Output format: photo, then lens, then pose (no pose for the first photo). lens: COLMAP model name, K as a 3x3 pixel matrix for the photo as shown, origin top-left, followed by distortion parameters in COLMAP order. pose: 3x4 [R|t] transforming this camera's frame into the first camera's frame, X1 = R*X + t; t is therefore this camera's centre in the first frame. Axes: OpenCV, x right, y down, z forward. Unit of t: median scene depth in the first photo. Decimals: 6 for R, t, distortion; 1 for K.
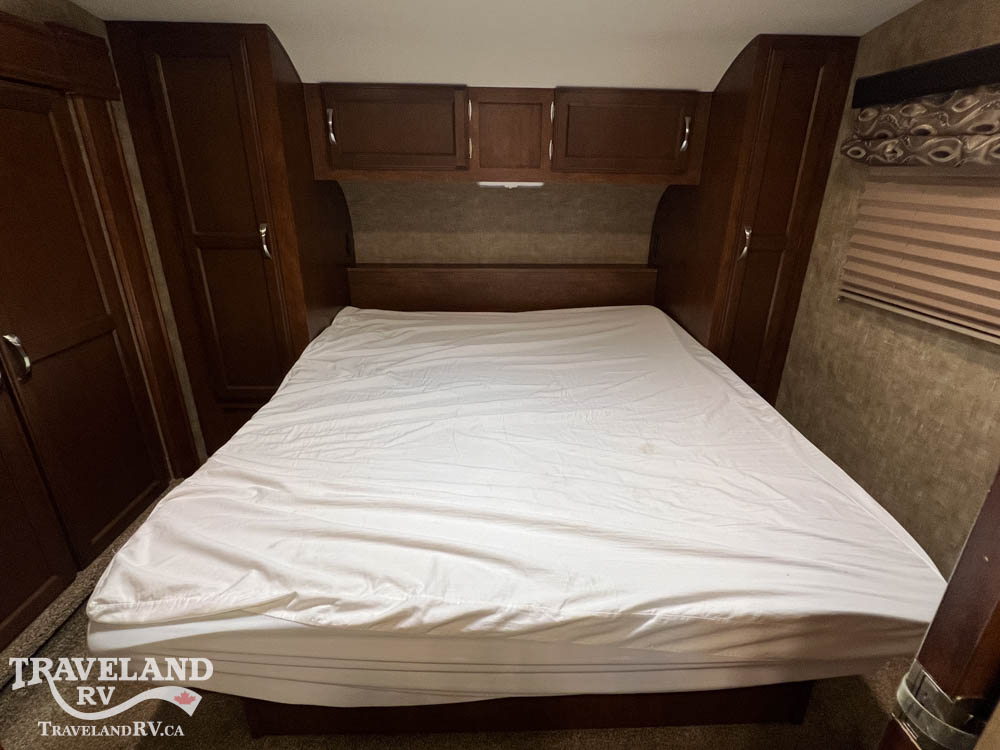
lens RADIAL K [[502.9, 0, 502.9], [0, 502.9, 374.2], [0, 0, 1]] dist [-0.003400, 0.001308]
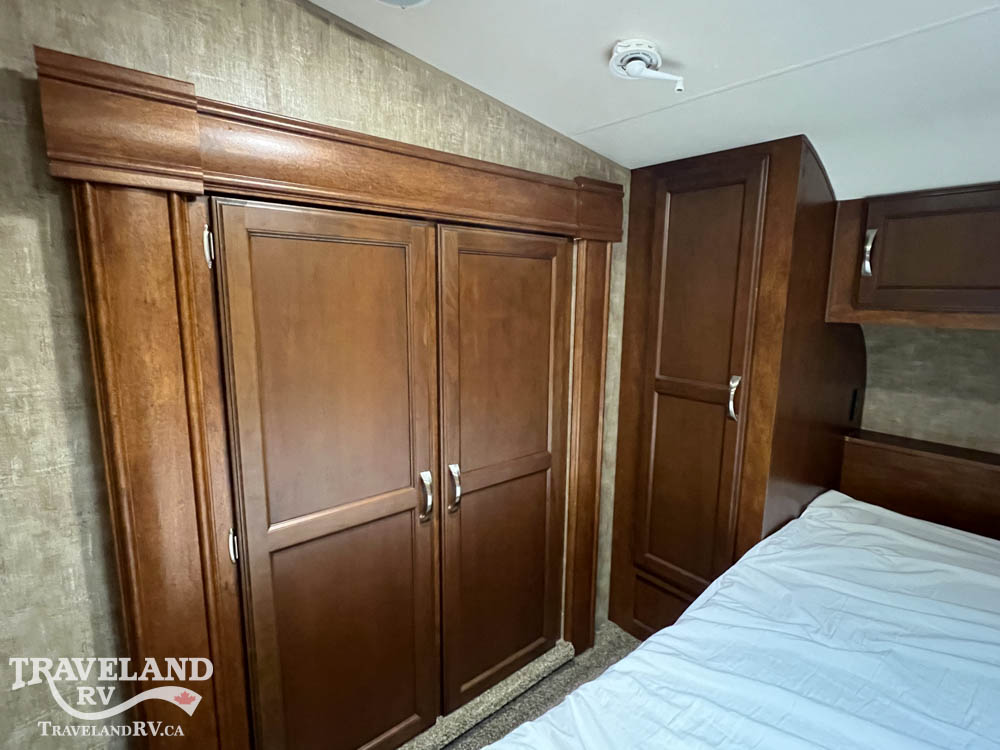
lens RADIAL K [[502.9, 0, 505.4], [0, 502.9, 373.8], [0, 0, 1]] dist [-0.003400, 0.001308]
pose [[0.624300, 0.124368, -0.771221, -0.103706], [-0.294523, 0.951864, -0.084917, -0.132331], [0.723537, 0.280155, 0.630878, 0.255480]]
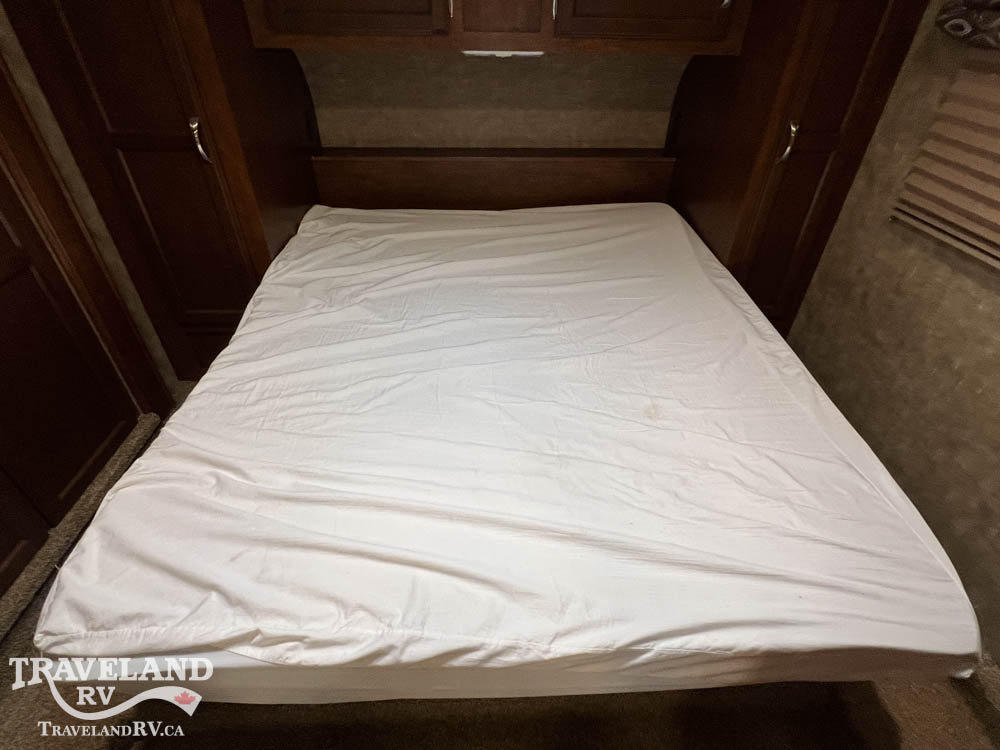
lens RADIAL K [[502.9, 0, 500.7], [0, 502.9, 371.2], [0, 0, 1]] dist [-0.003400, 0.001308]
pose [[0.999989, 0.000306, 0.004630, 0.009190], [-0.001518, 0.964486, 0.264130, -0.121446], [-0.004384, -0.264134, 0.964476, 0.117986]]
